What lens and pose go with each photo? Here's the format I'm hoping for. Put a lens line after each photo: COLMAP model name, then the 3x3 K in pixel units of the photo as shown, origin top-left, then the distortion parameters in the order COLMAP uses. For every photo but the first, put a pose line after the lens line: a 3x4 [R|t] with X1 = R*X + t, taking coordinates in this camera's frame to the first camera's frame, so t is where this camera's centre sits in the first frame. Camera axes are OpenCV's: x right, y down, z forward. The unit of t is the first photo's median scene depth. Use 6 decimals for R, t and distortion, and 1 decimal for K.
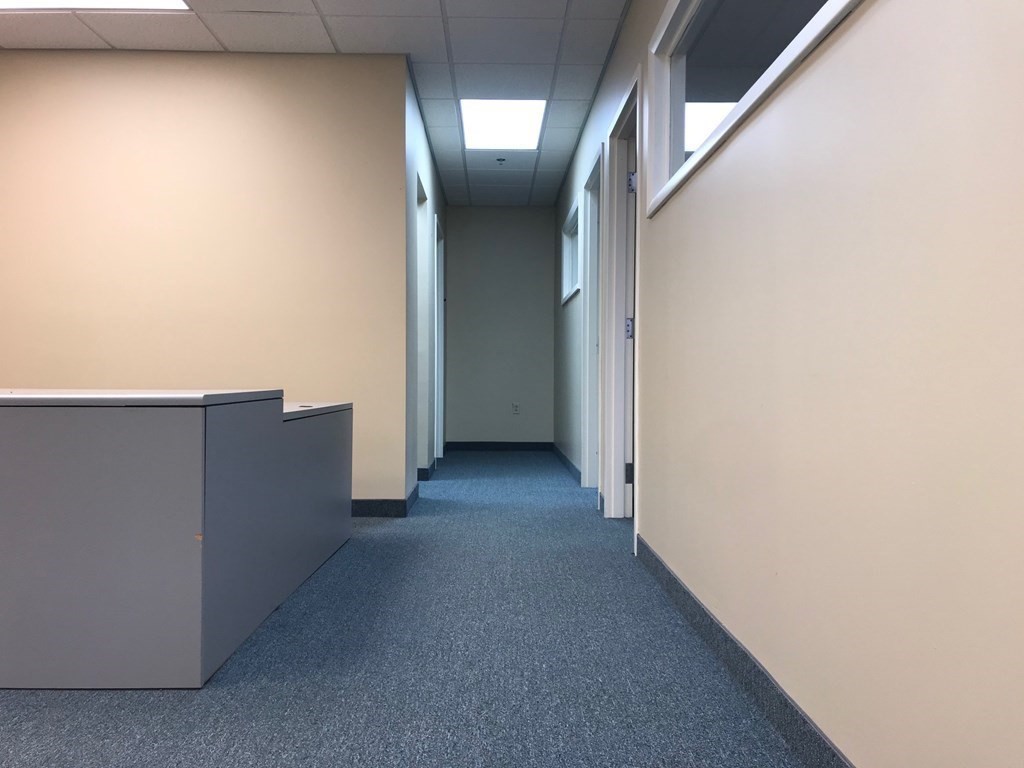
lens RADIAL K [[834.8, 0, 504.2], [0, 834.8, 382.9], [0, 0, 1]] dist [0.031045, -0.017645]
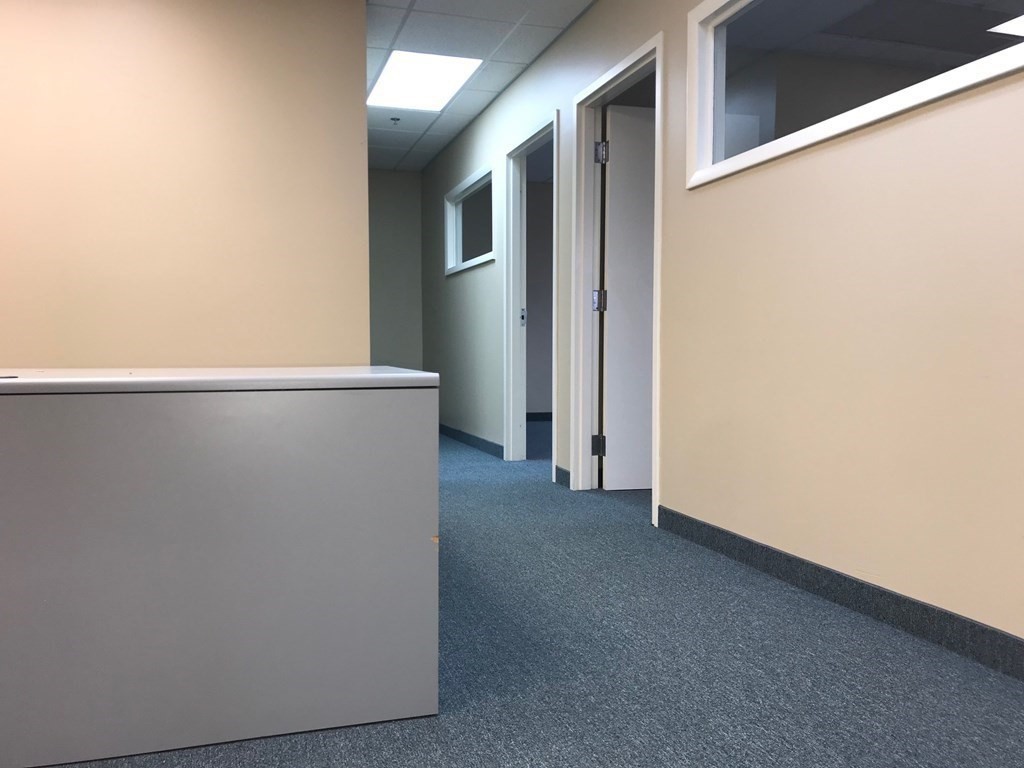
lens RADIAL K [[834.8, 0, 511.6], [0, 834.8, 382.3], [0, 0, 1]] dist [0.031045, -0.017645]
pose [[0.957617, -0.017820, 0.287491, -0.409973], [0.008256, 0.999372, 0.034446, -0.004392], [-0.287925, -0.030612, 0.957164, 0.127516]]
